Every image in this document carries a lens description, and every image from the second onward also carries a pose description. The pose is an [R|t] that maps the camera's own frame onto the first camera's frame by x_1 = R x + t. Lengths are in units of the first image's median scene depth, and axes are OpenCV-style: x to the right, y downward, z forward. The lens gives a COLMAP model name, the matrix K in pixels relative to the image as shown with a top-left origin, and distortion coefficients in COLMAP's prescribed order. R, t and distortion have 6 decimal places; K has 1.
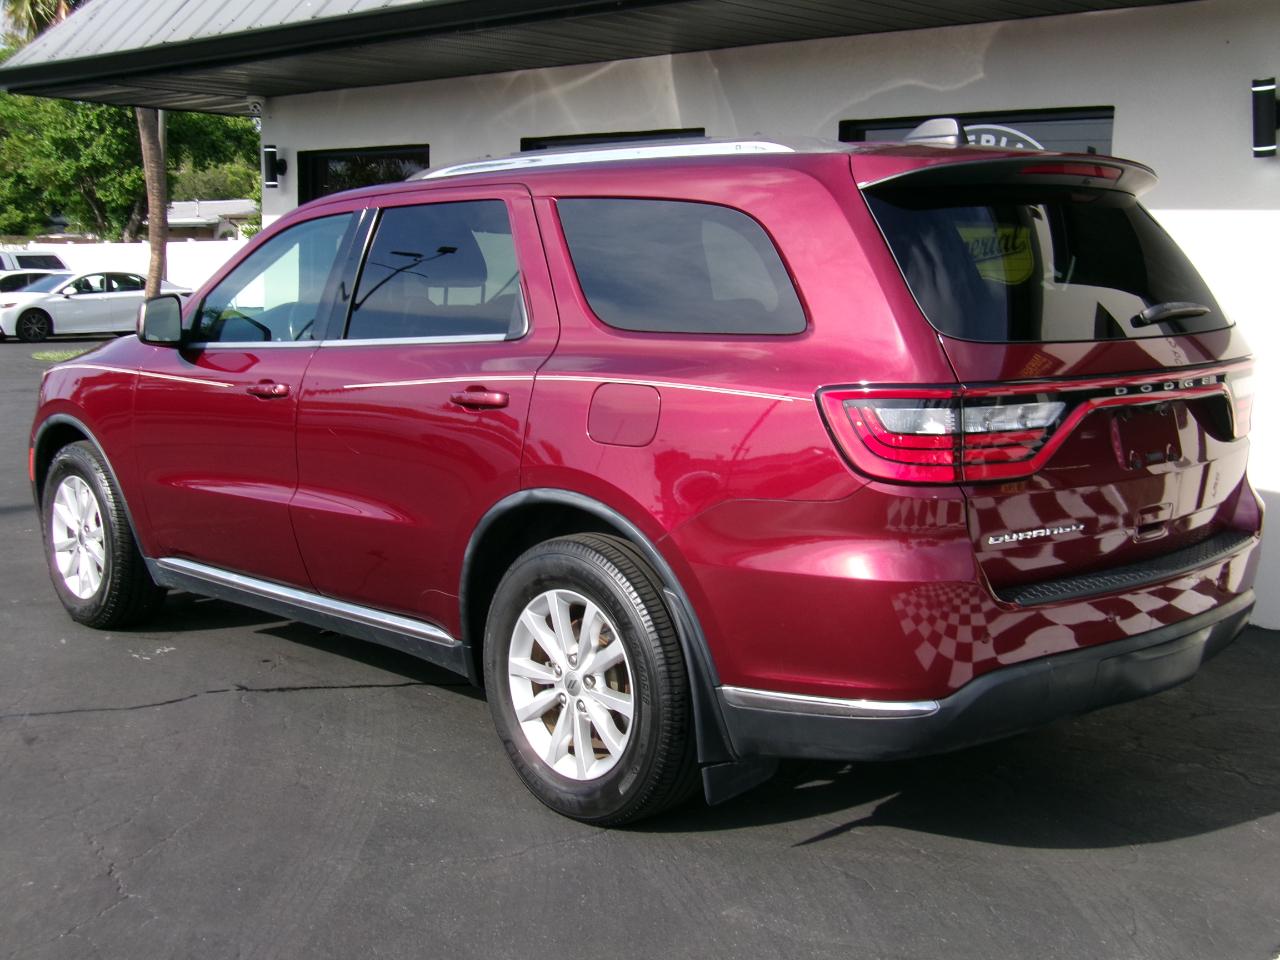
lens RADIAL K [[1566.7, 0, 649.3], [0, 1566.7, 483.6], [0, 0, 1]] dist [-0.008618, 0.000000]
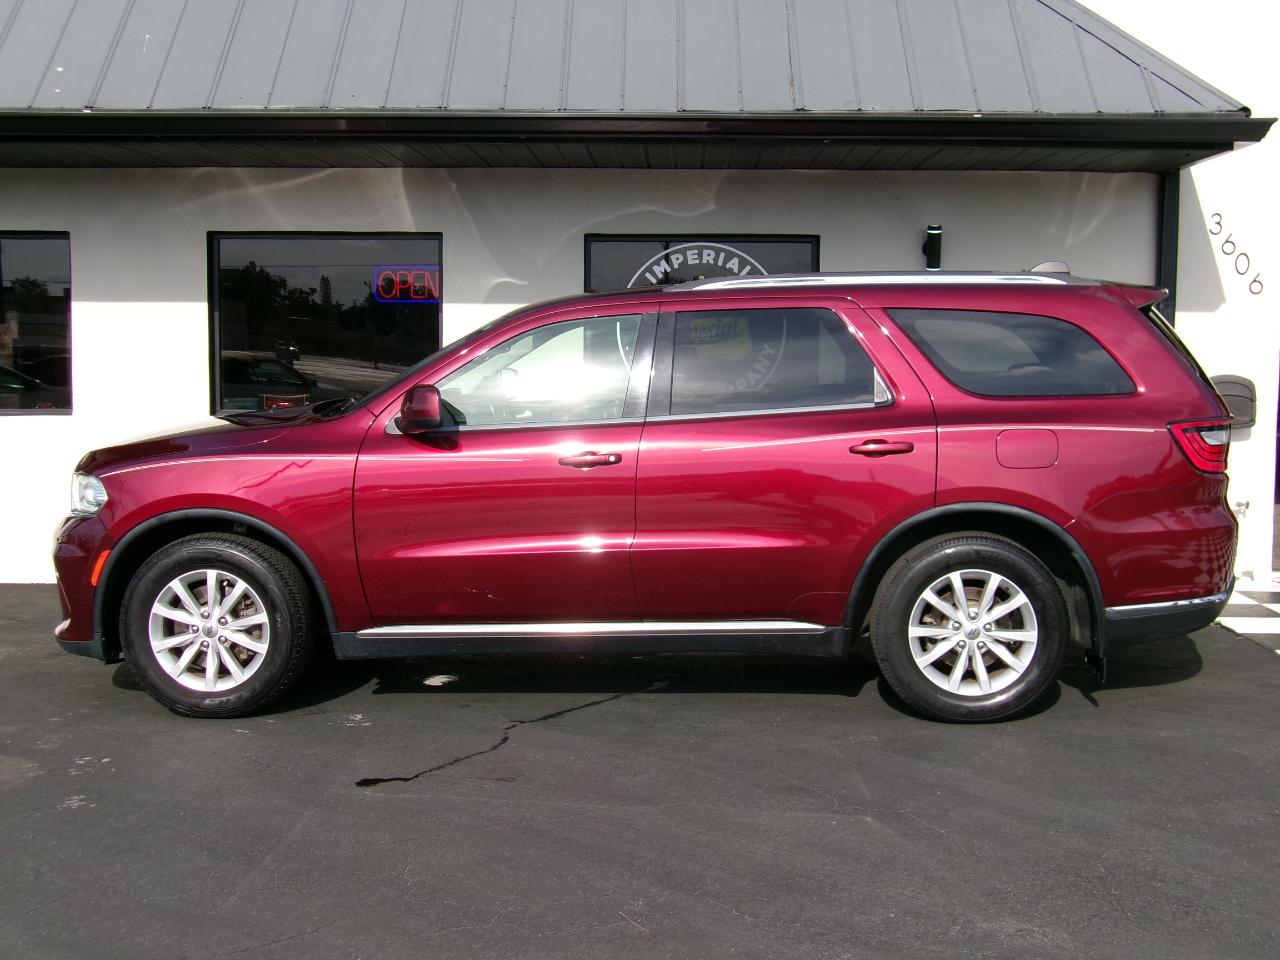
lens RADIAL K [[1566.7, 0, 645.3], [0, 1566.7, 485.0], [0, 0, 1]] dist [-0.008618, 0.000000]
pose [[0.731519, -0.075288, 0.677651, -1.119095], [0.104578, 0.994514, -0.002399, -0.036003], [-0.673753, 0.072622, 0.735380, 0.087470]]
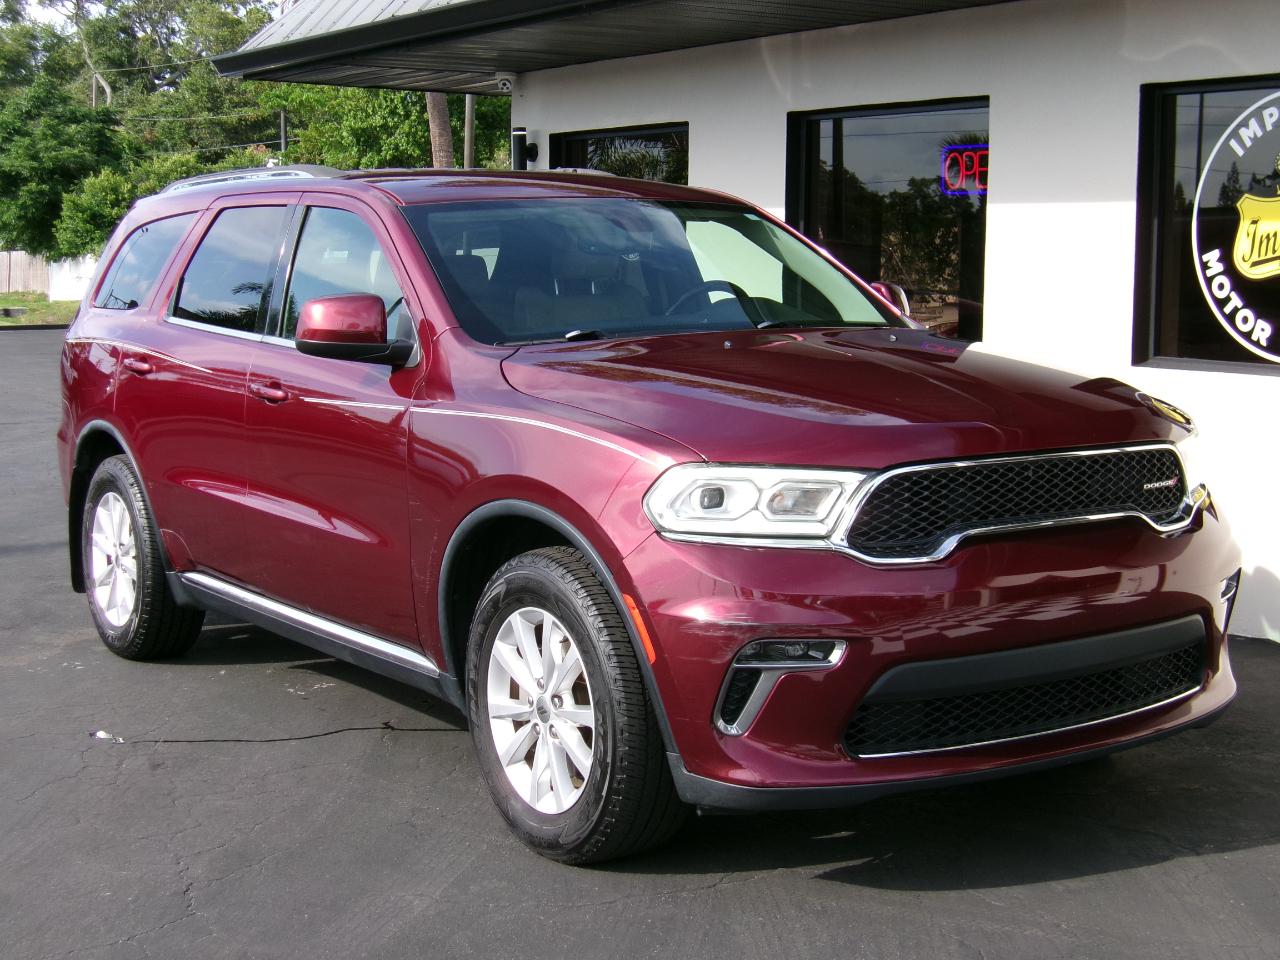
lens RADIAL K [[1973.8, 0, 643.9], [0, 1973.8, 493.5], [0, 0, 1]] dist [-0.119239, 0.000000]
pose [[0.975212, 0.016890, -0.220628, 0.151343], [-0.022777, 0.999448, -0.024168, 0.023626], [0.220098, 0.028595, 0.975059, -0.085652]]
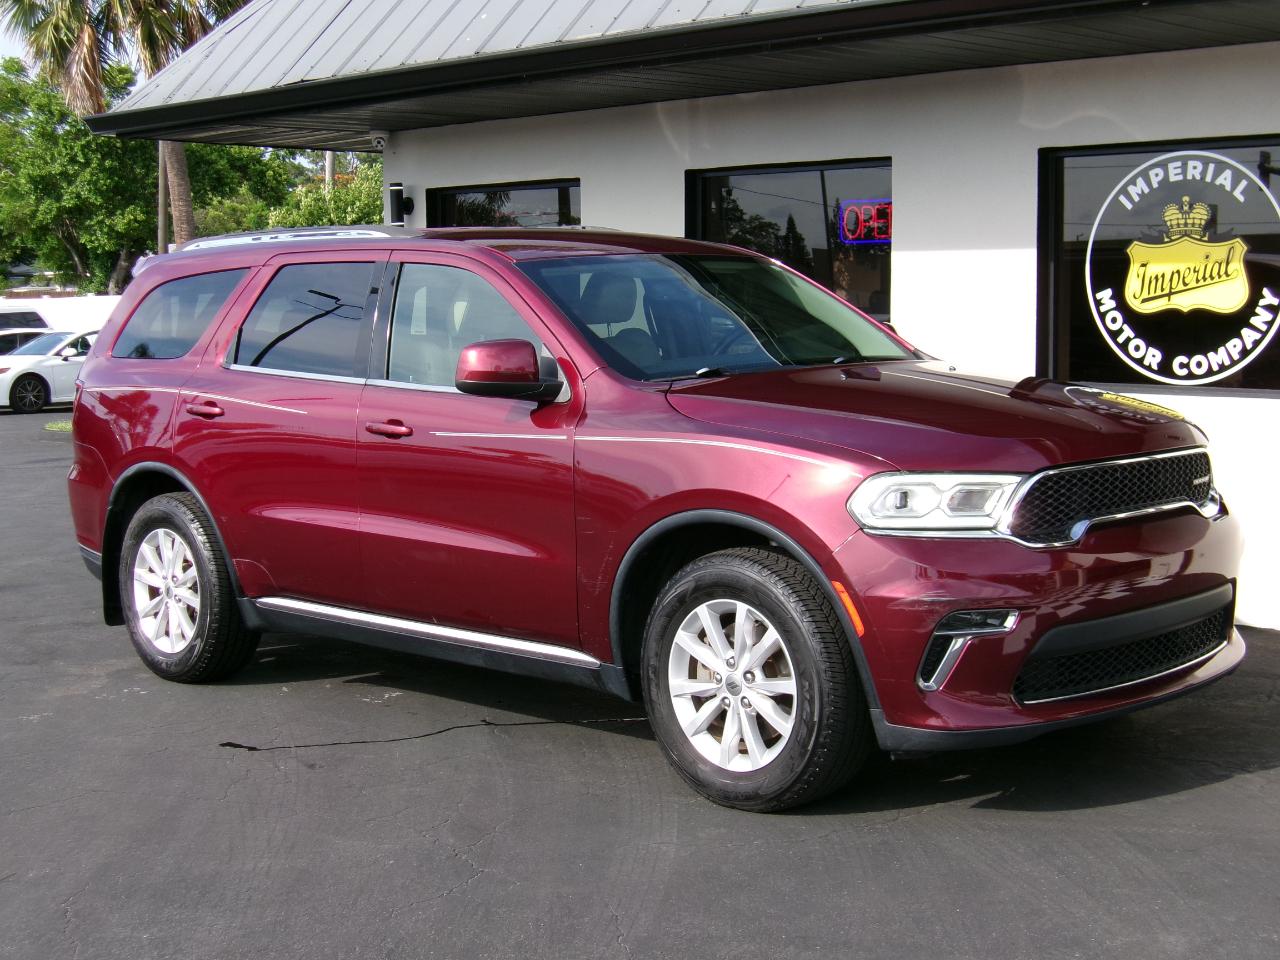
lens RADIAL K [[1973.8, 0, 642.7], [0, 1973.8, 496.6], [0, 0, 1]] dist [-0.119239, 0.000000]
pose [[0.999111, -0.020221, -0.036997, -0.128718], [0.018630, 0.998907, -0.042873, 0.046700], [0.037824, 0.042145, 0.998395, -0.320200]]
